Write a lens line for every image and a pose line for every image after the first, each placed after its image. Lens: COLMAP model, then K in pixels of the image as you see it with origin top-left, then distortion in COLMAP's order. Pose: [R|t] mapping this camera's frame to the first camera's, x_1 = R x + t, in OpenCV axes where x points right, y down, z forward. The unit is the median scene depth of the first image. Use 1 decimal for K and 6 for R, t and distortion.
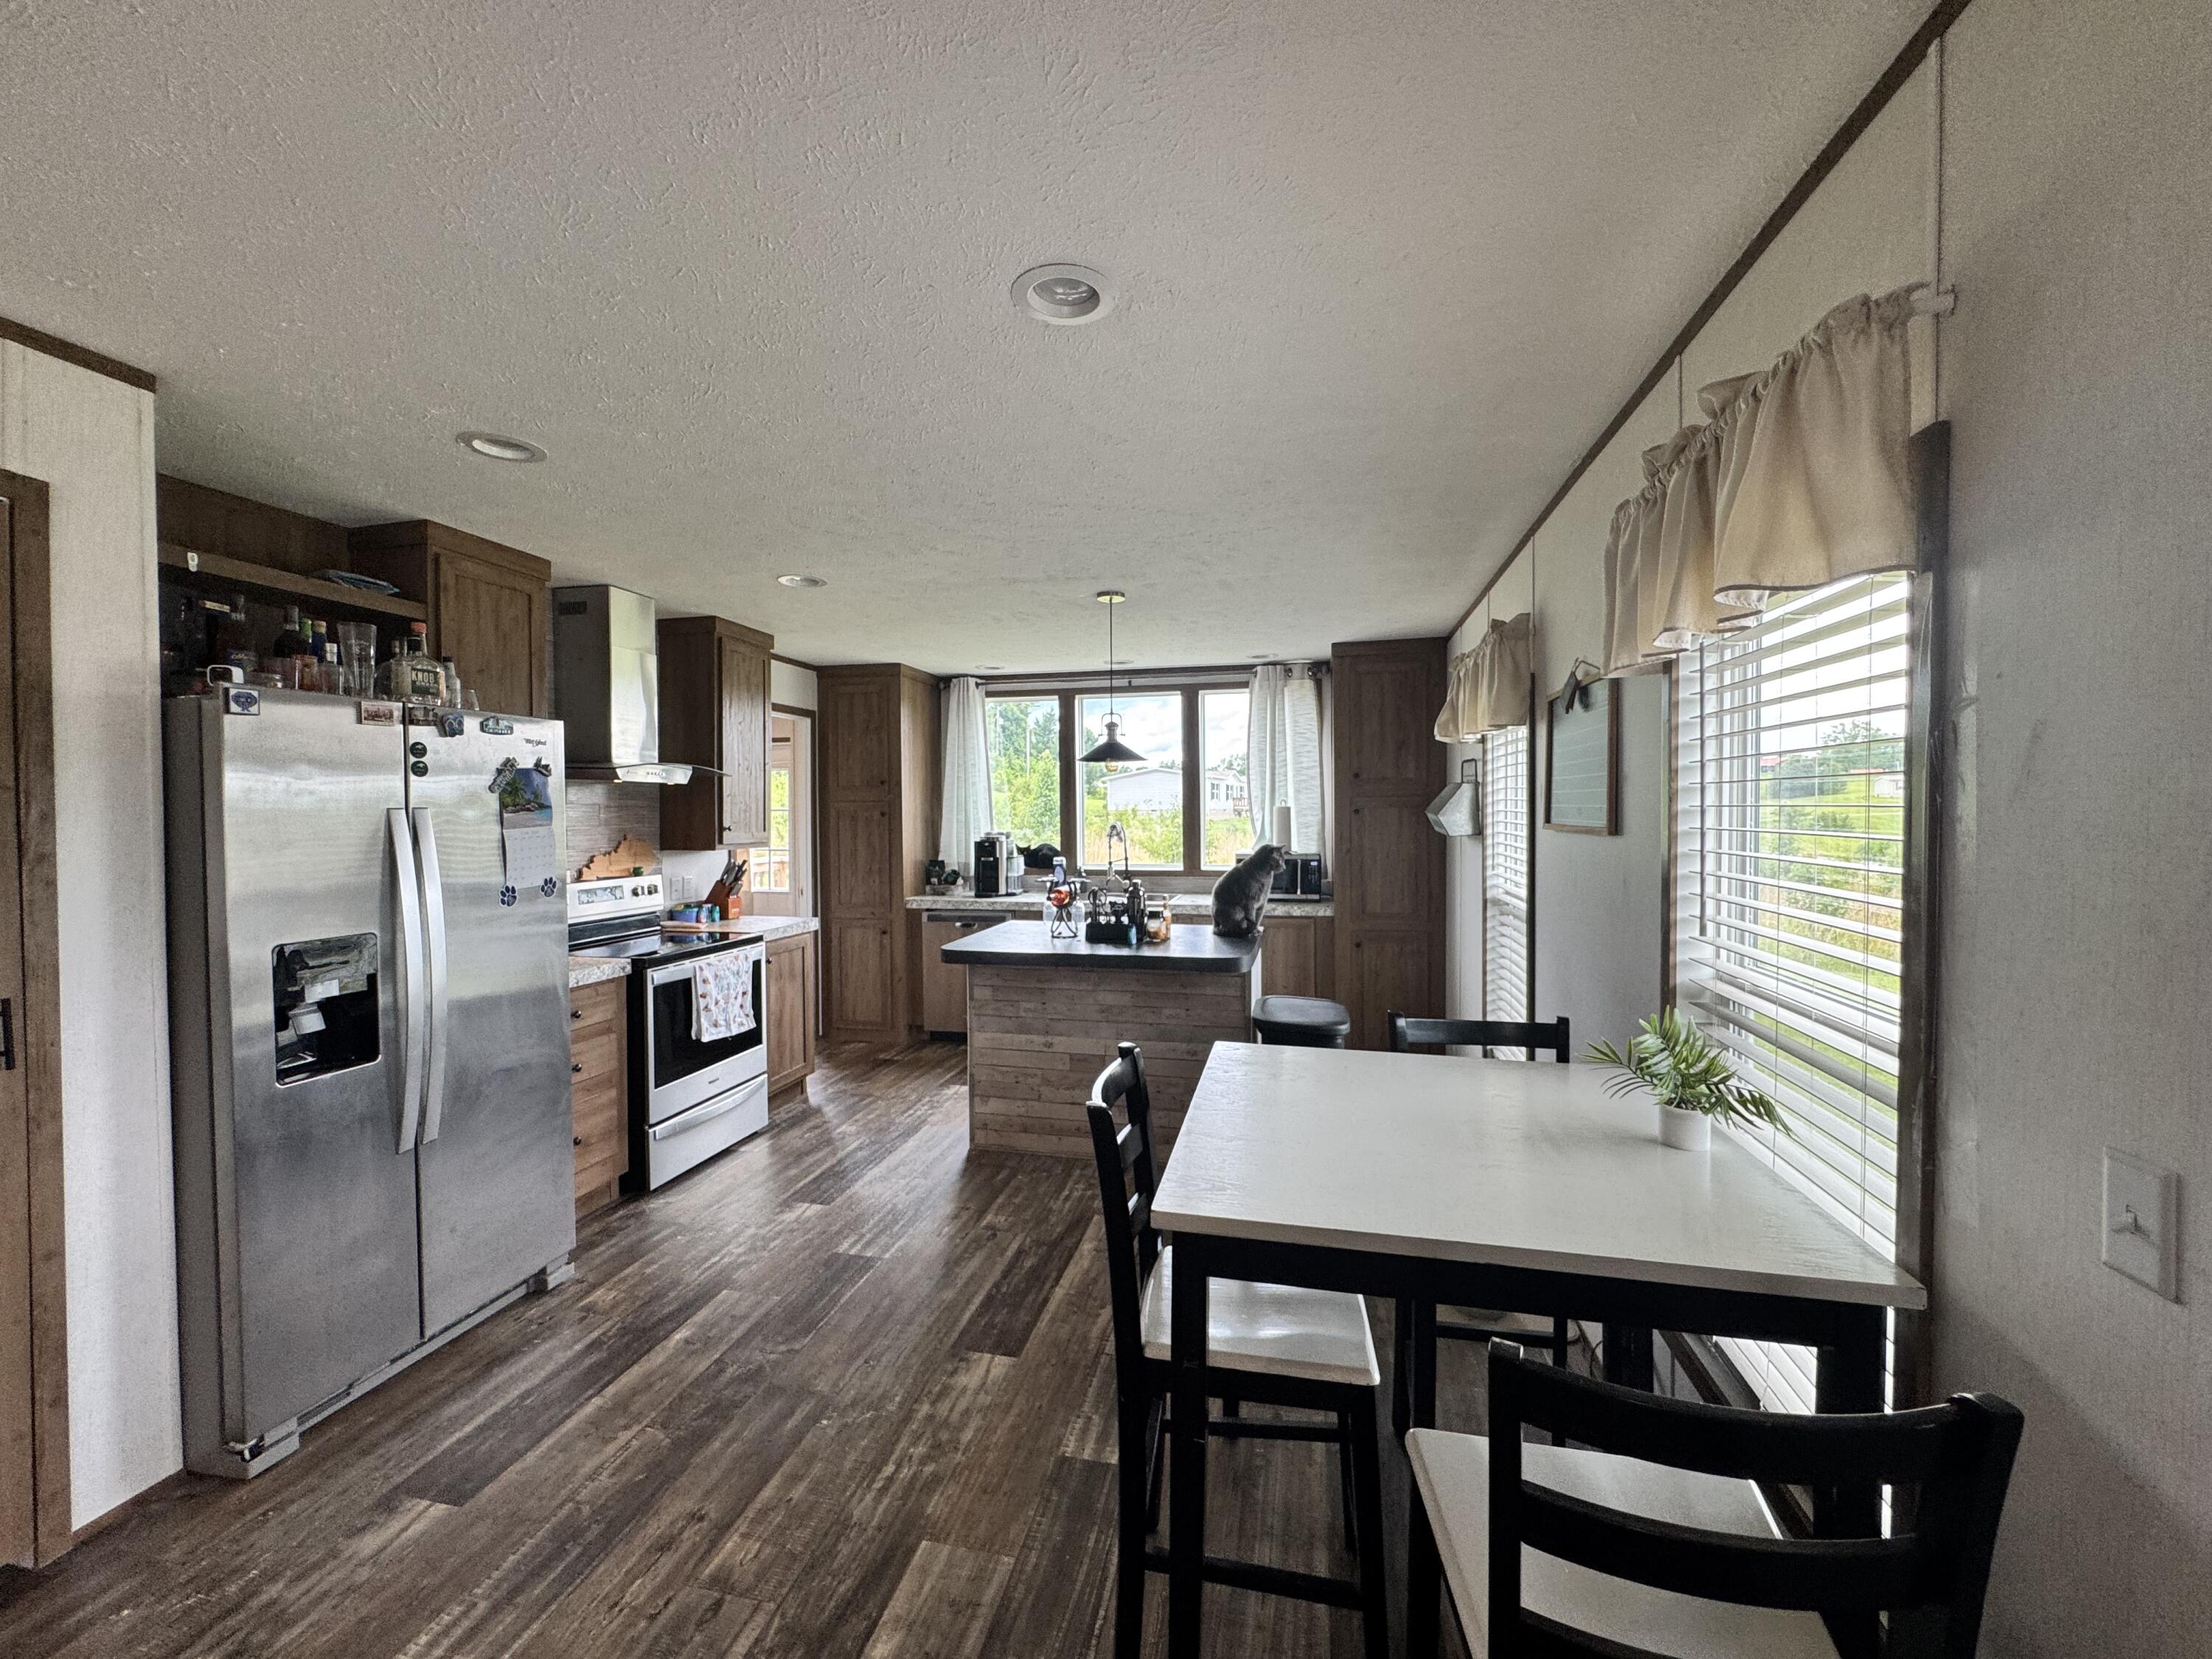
lens RADIAL K [[886.6, 0, 1096.4], [0, 886.6, 813.4], [0, 0, 1]] dist [-0.003927, 0.000628]
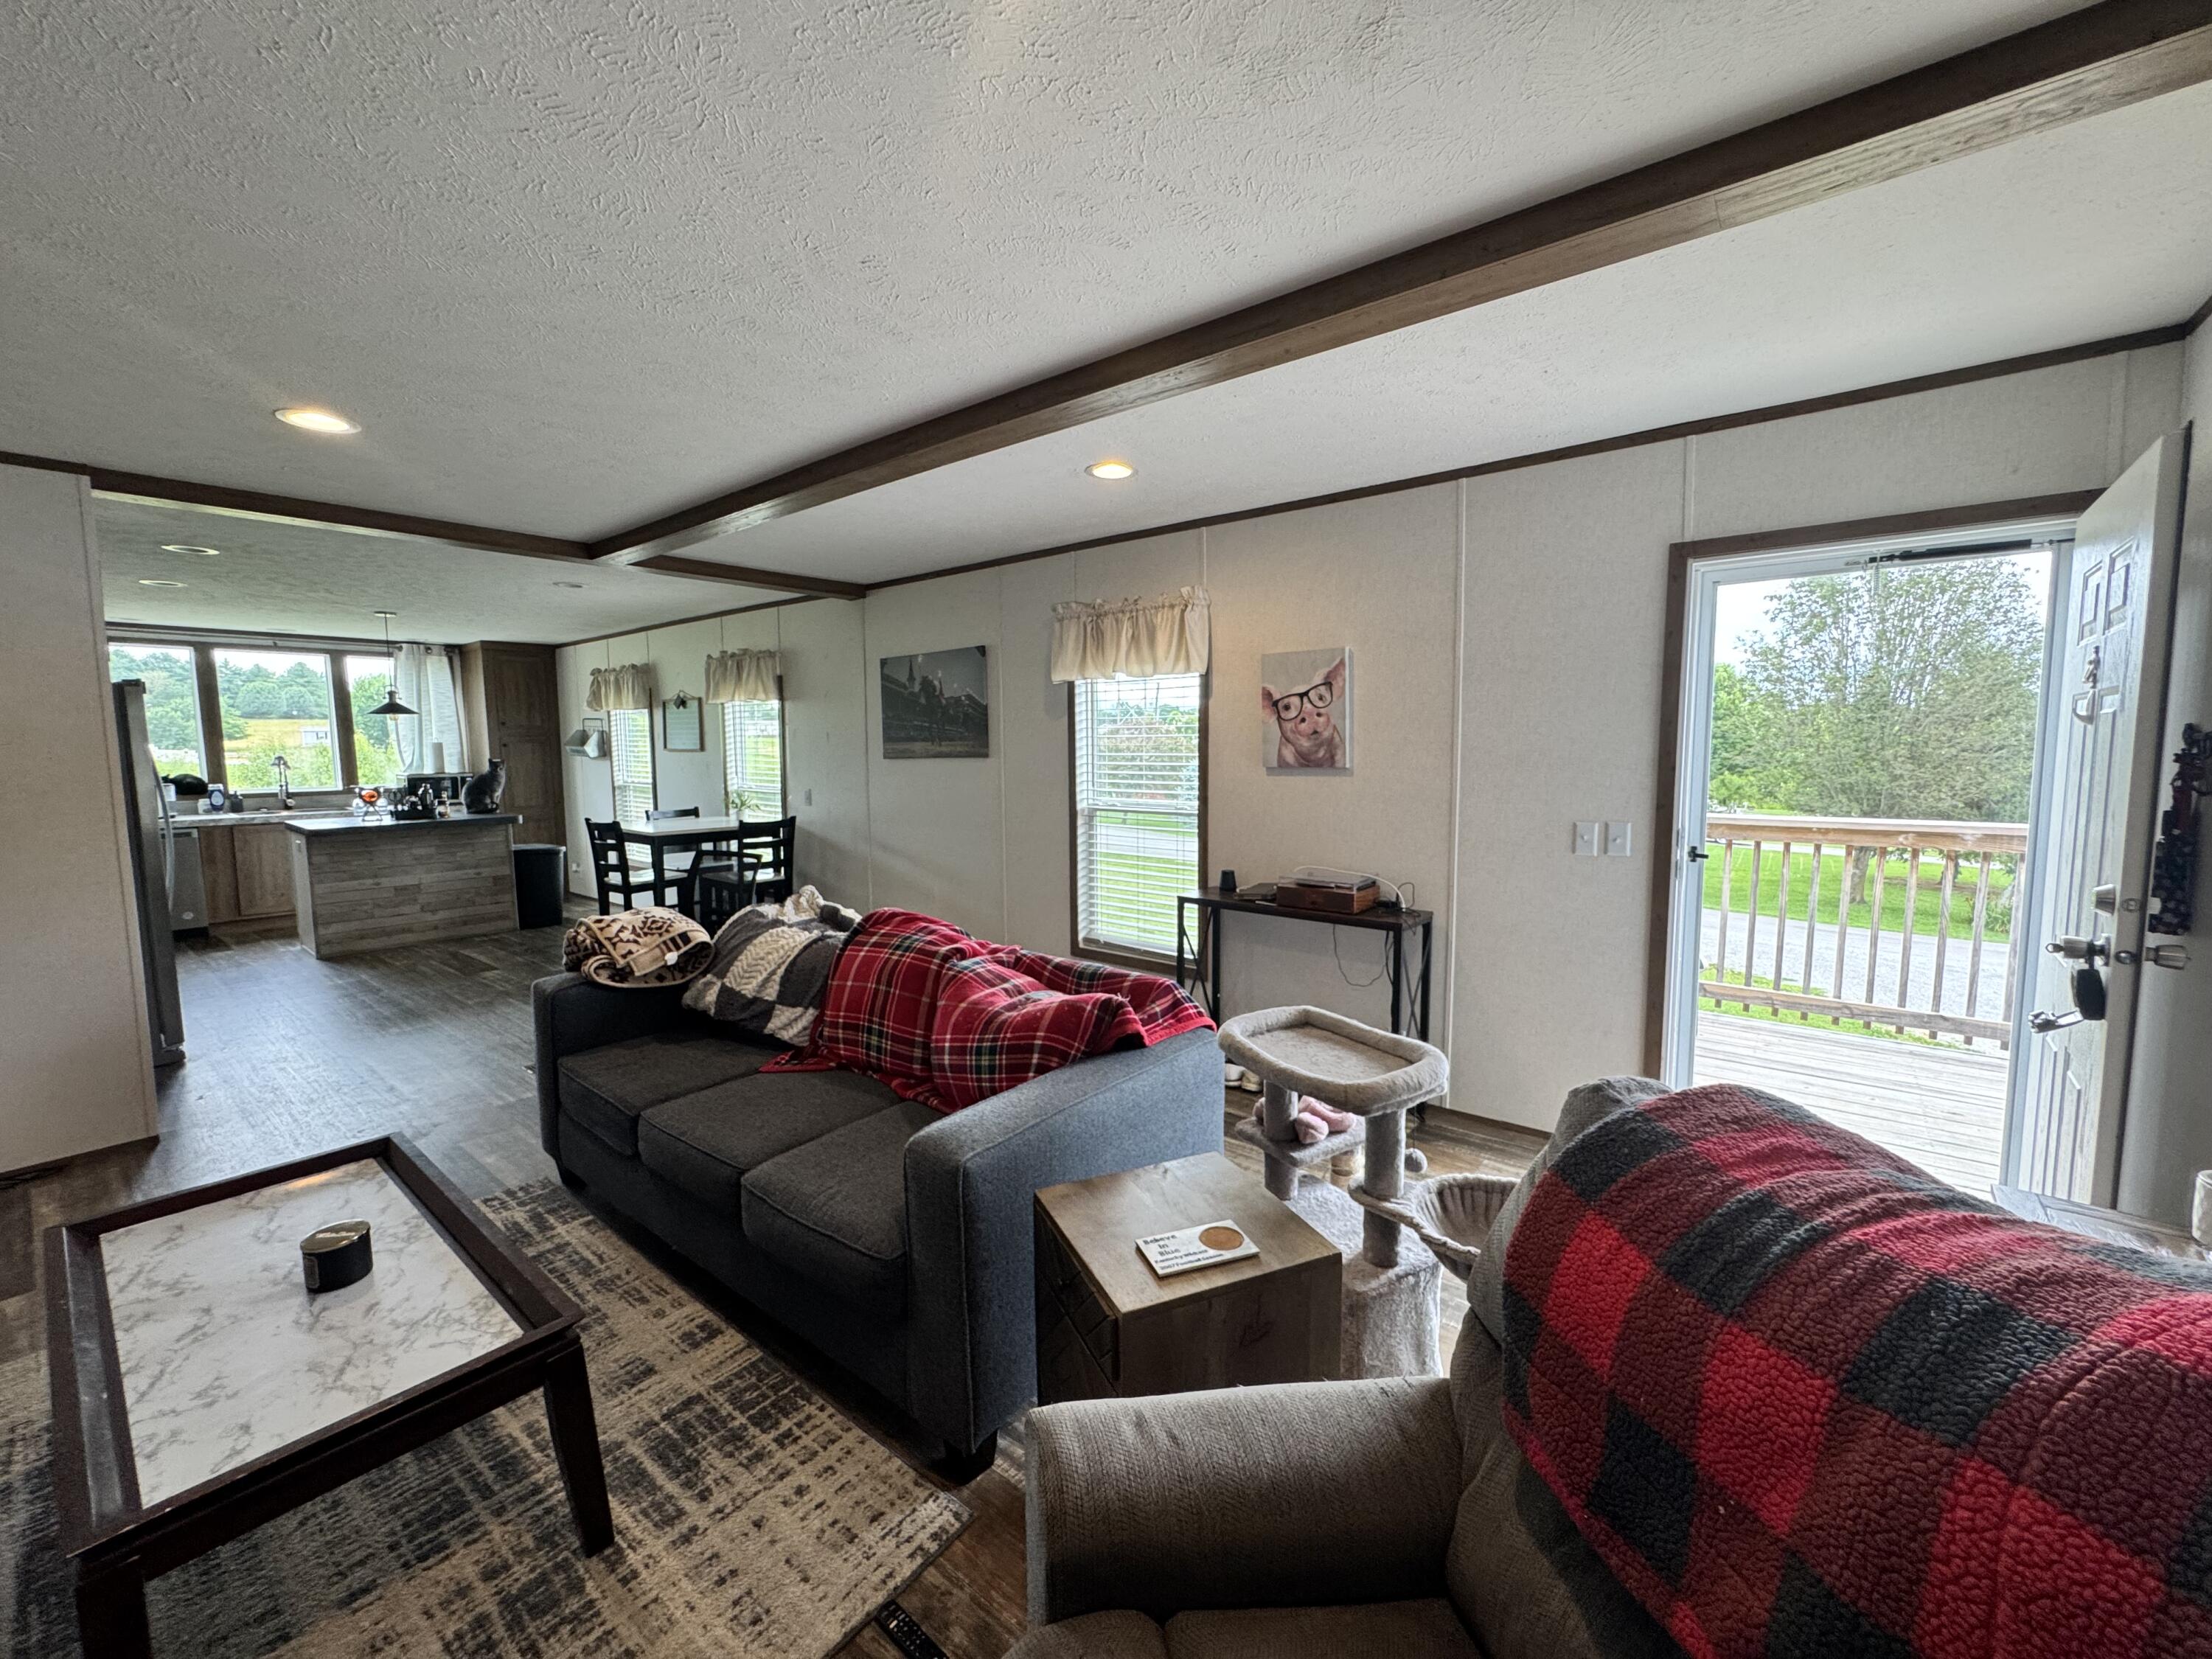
lens RADIAL K [[886.6, 0, 1095.8], [0, 886.6, 820.3], [0, 0, 1]] dist [-0.003927, 0.000628]
pose [[0.431811, -0.078879, 0.898509, -0.645136], [0.008028, 0.996465, 0.083620, 0.007915], [-0.901929, -0.028895, 0.430918, -0.634551]]
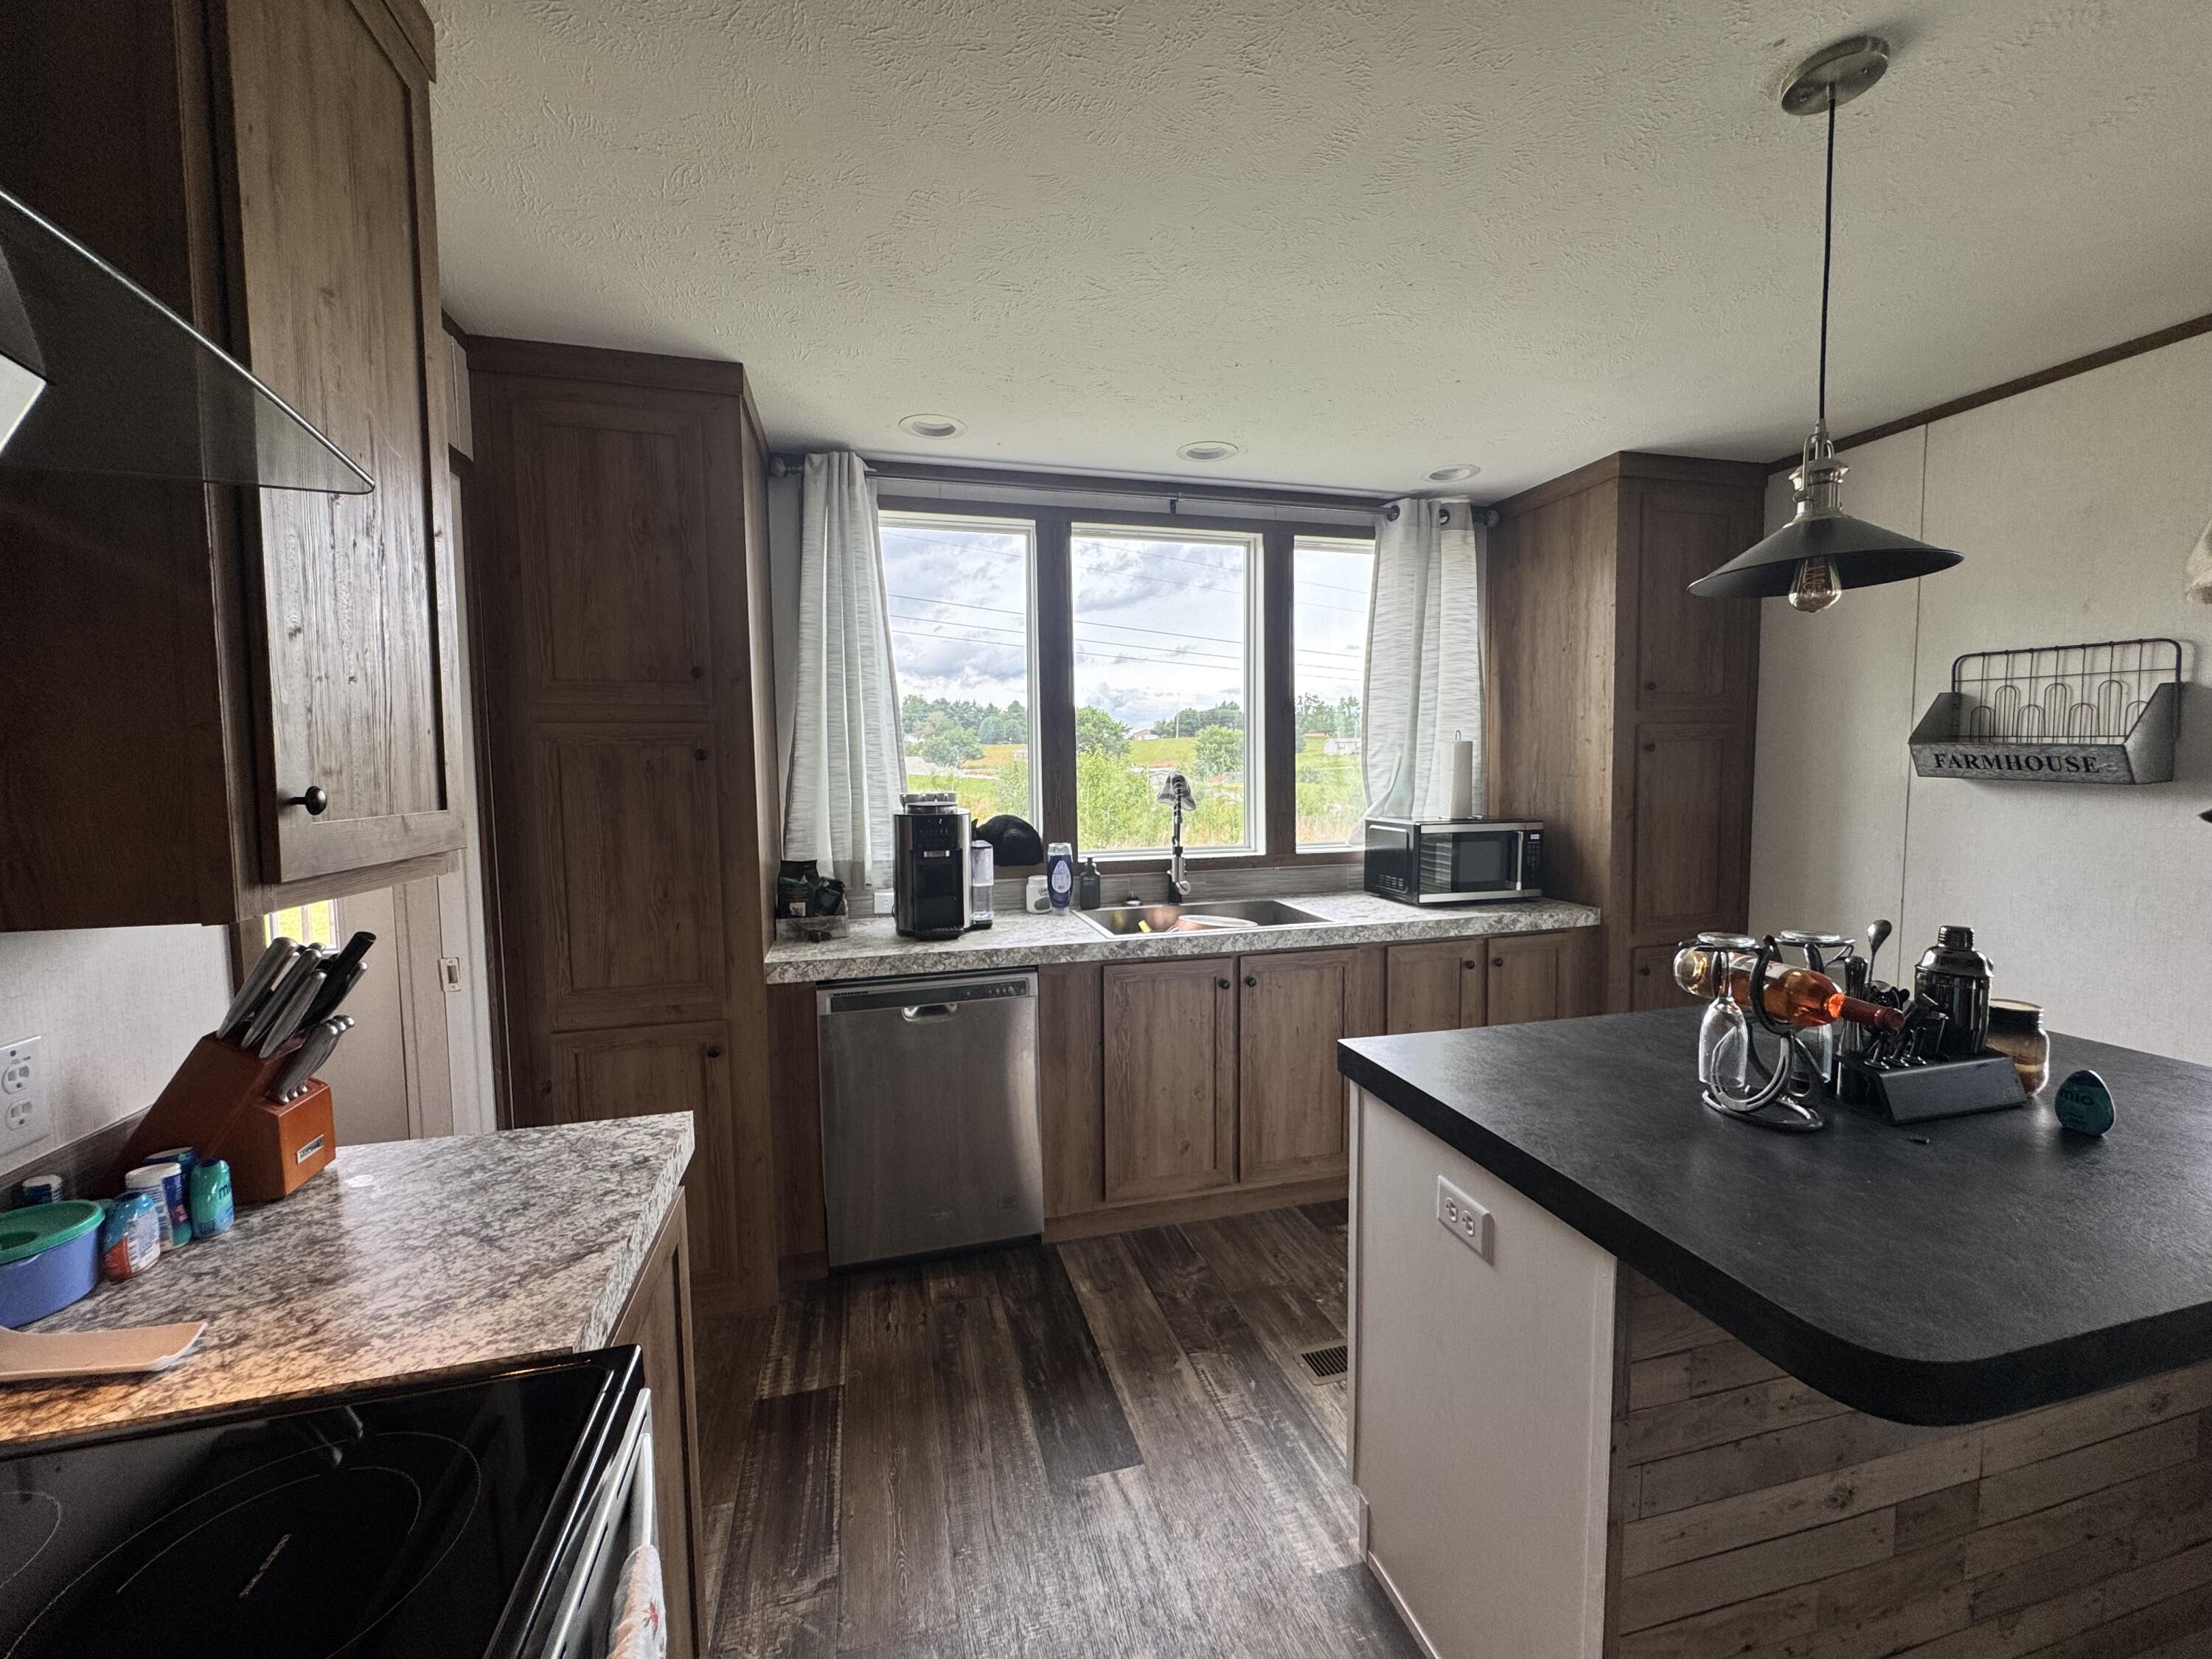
lens RADIAL K [[886.6, 0, 1097.4], [0, 886.6, 823.1], [0, 0, 1]] dist [-0.003927, 0.000628]
pose [[0.881741, -0.033716, 0.470527, -0.275209], [0.006495, 0.998216, 0.059356, 0.009060], [-0.471688, -0.049280, 0.880387, 0.581023]]
